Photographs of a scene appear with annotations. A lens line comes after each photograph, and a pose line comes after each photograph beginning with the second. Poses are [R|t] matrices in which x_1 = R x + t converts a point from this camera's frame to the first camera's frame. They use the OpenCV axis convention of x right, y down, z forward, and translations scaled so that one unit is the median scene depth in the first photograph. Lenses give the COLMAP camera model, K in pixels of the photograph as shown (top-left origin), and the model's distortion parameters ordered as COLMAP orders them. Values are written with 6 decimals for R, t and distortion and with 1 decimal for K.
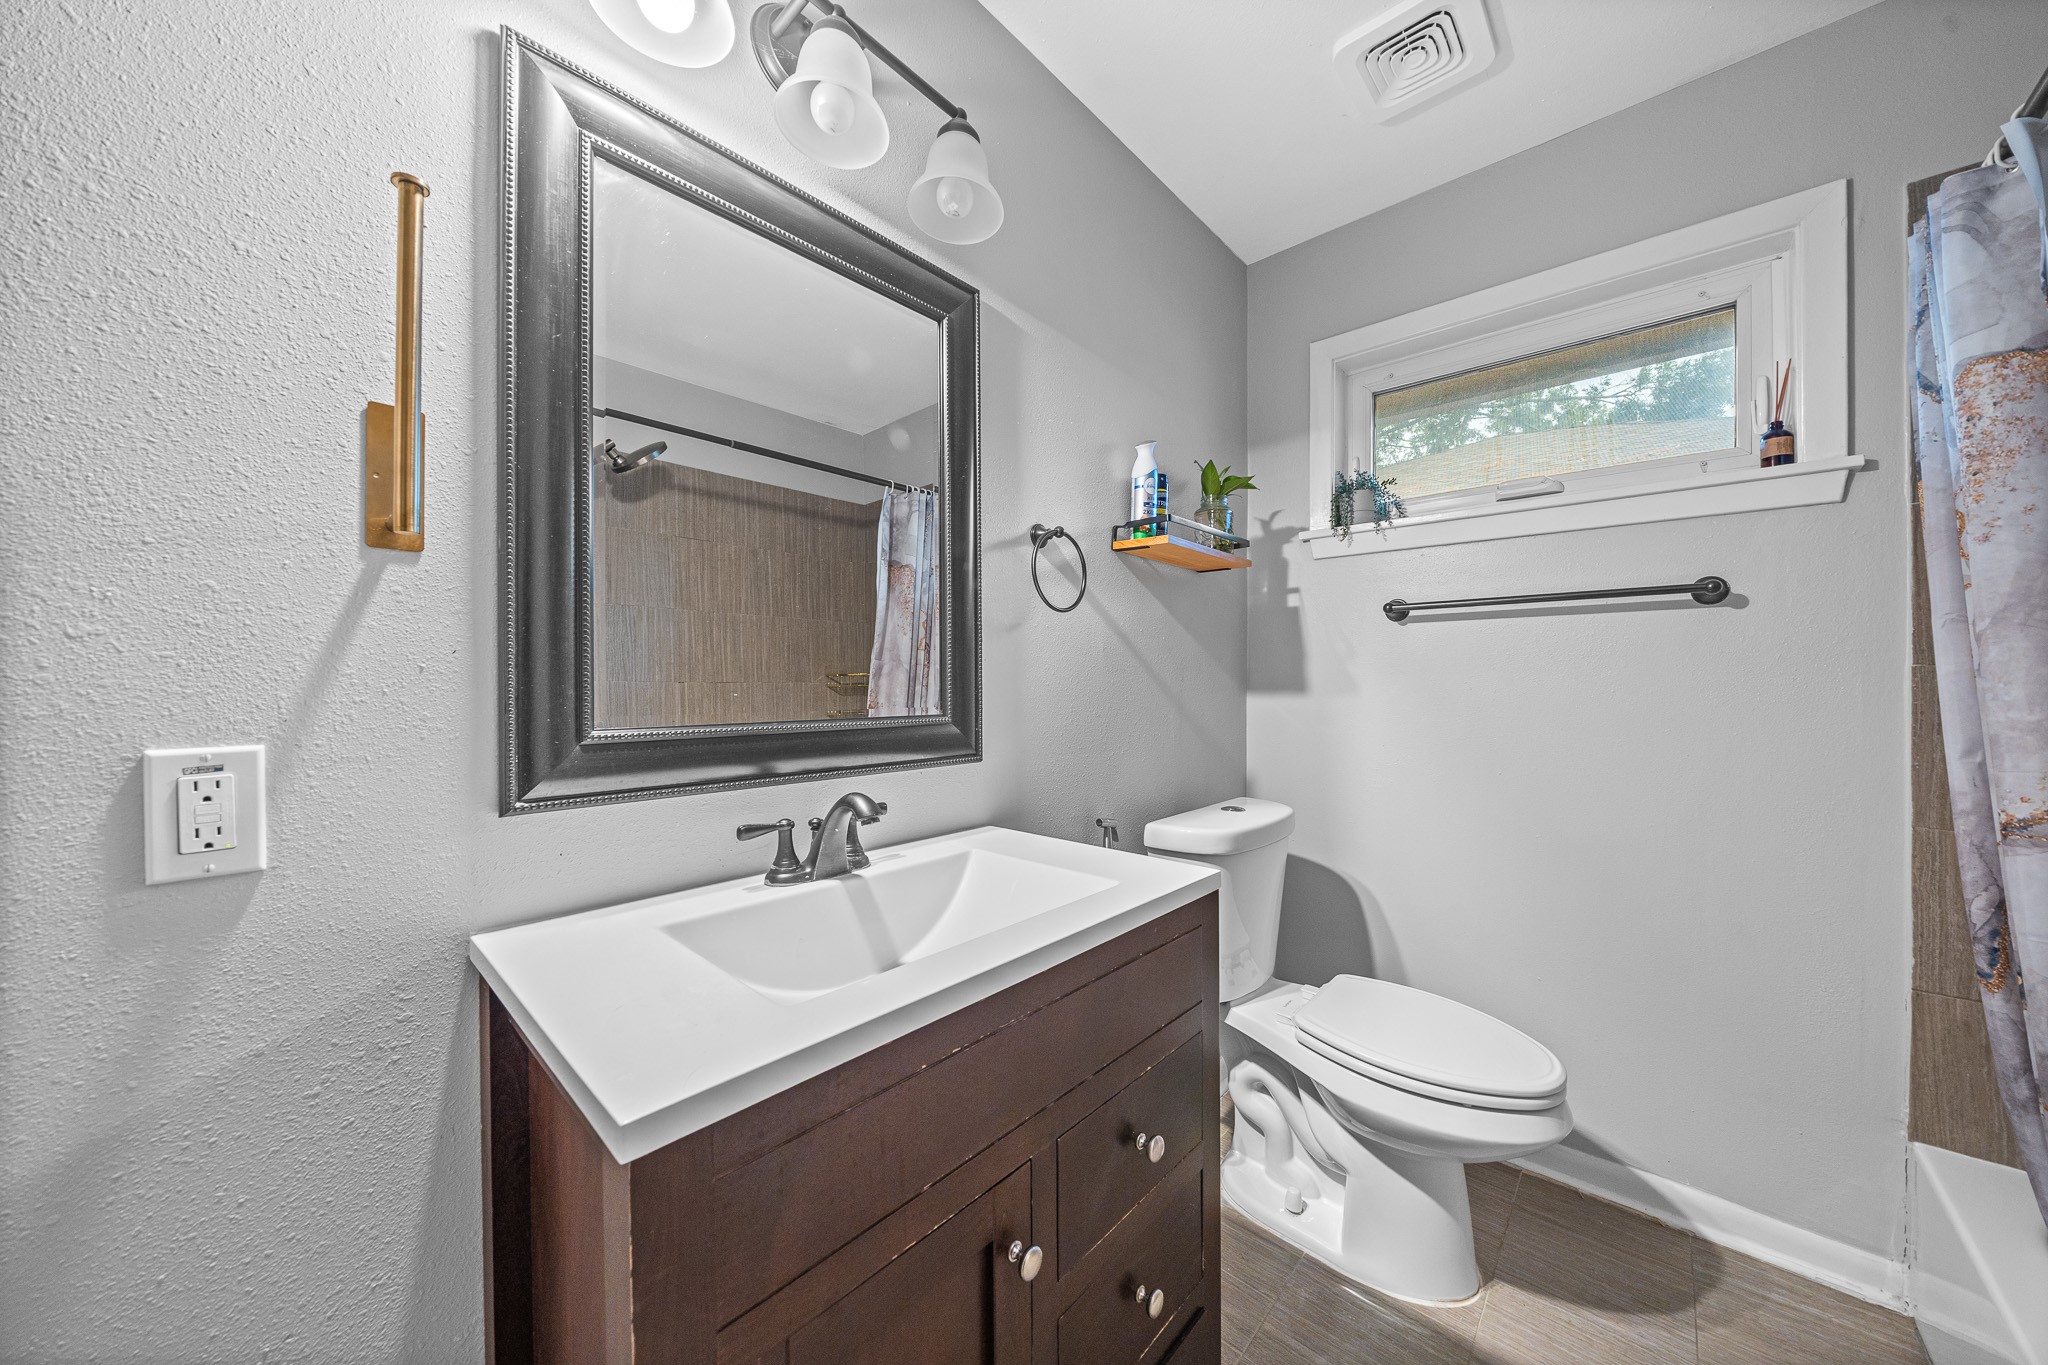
lens RADIAL K [[714.3, 0, 1033.4], [0, 714.3, 684.4], [0, 0, 1]] dist [-0.008497, -0.000255]
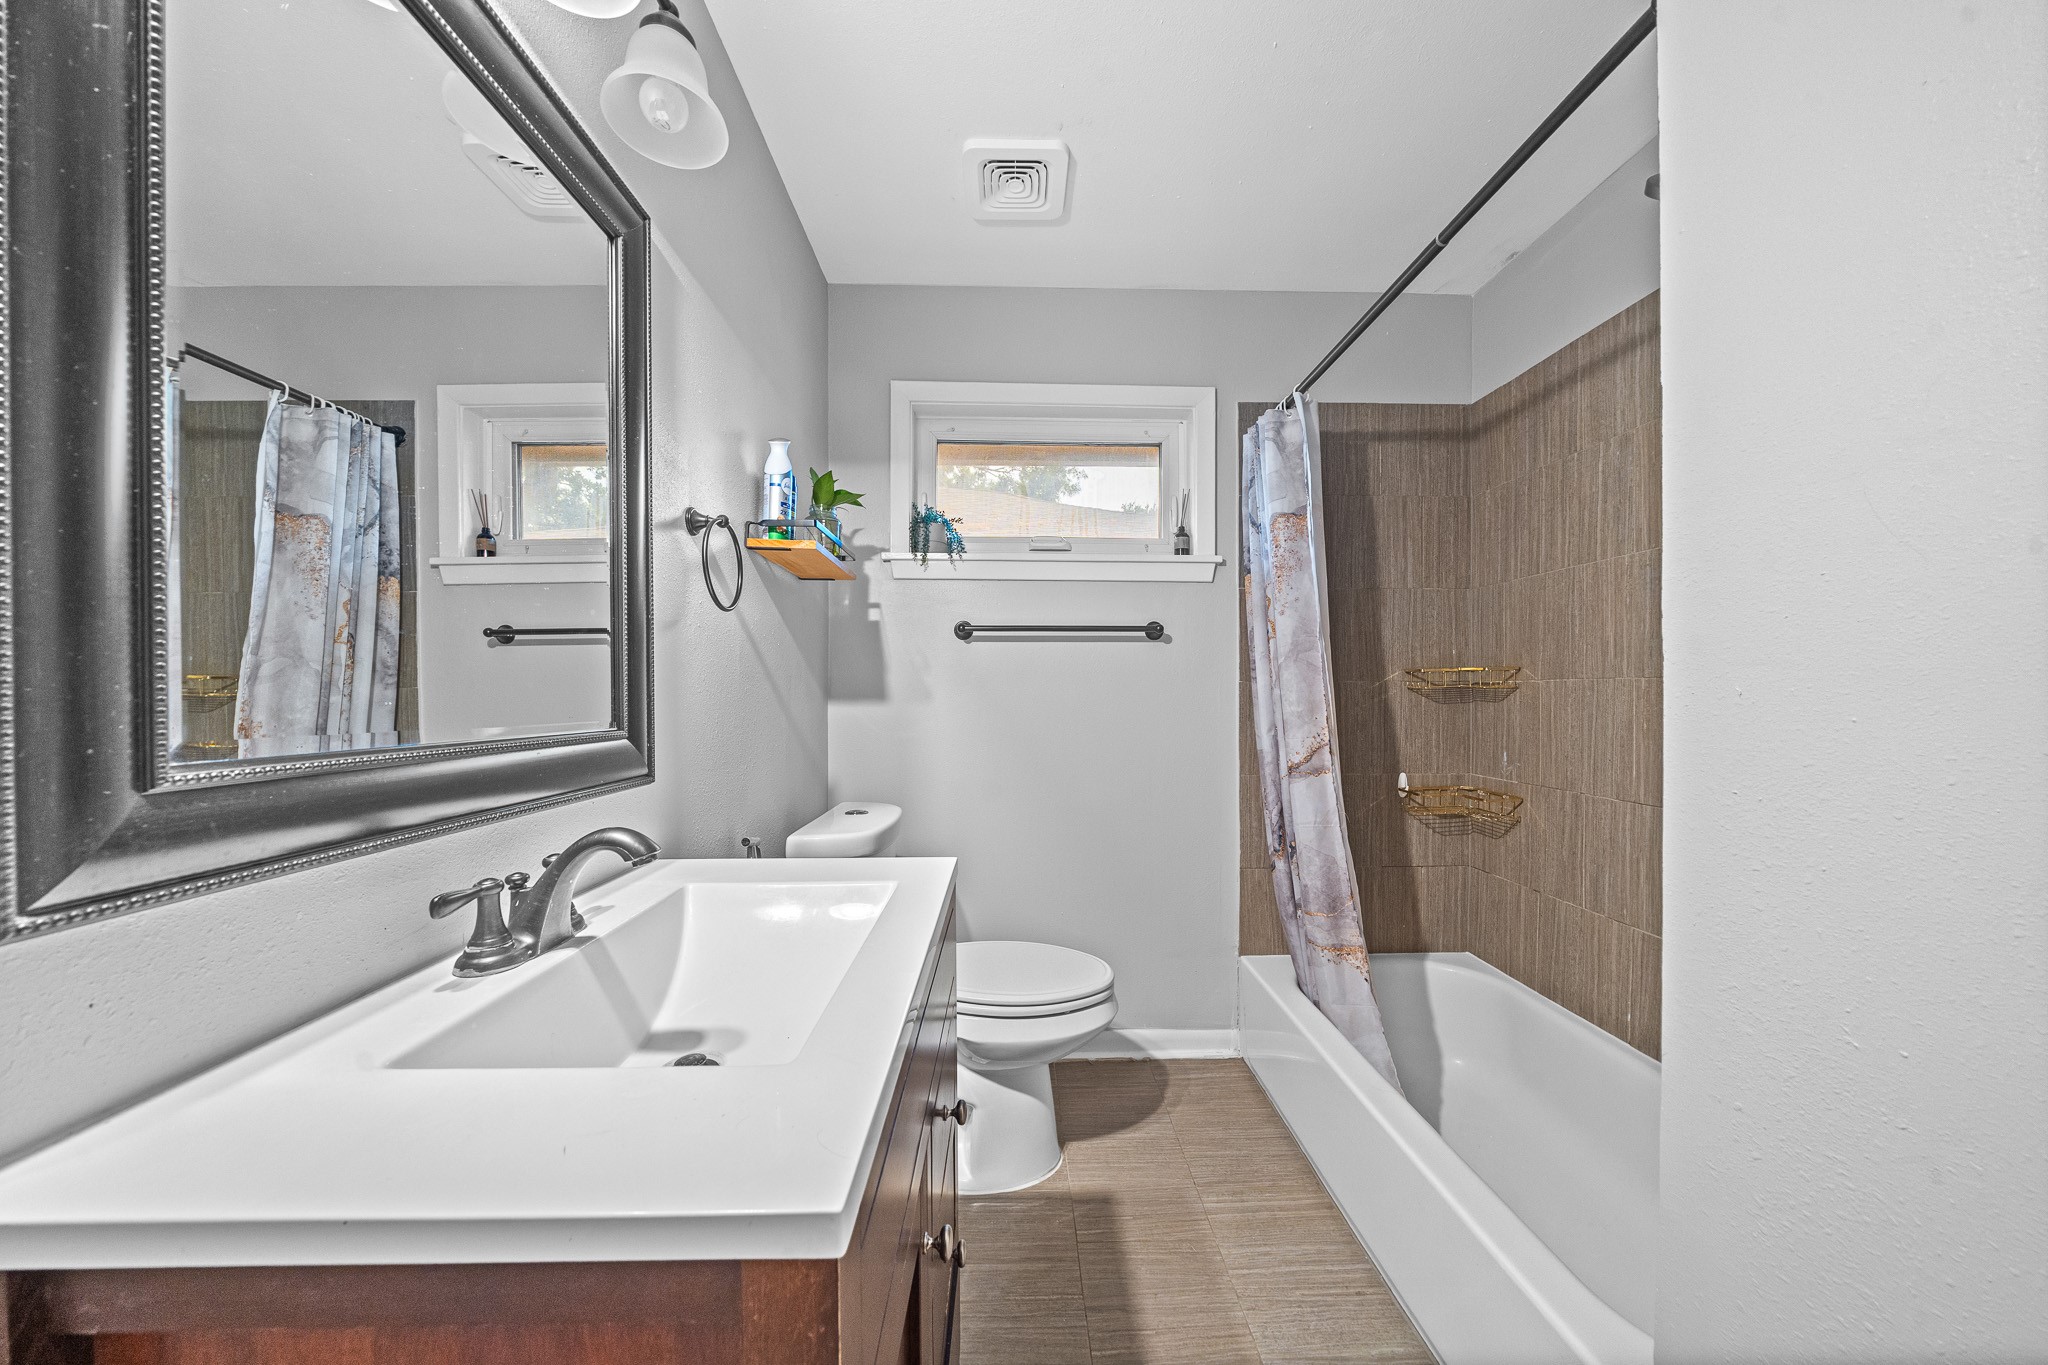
lens RADIAL K [[714.3, 0, 1060.5], [0, 714.3, 696.3], [0, 0, 1]] dist [-0.008497, -0.000255]
pose [[0.706452, -0.002334, 0.707757, -0.275284], [0.001574, 0.999997, 0.001726, 0.004958], [-0.707759, -0.000105, 0.706454, 0.063380]]
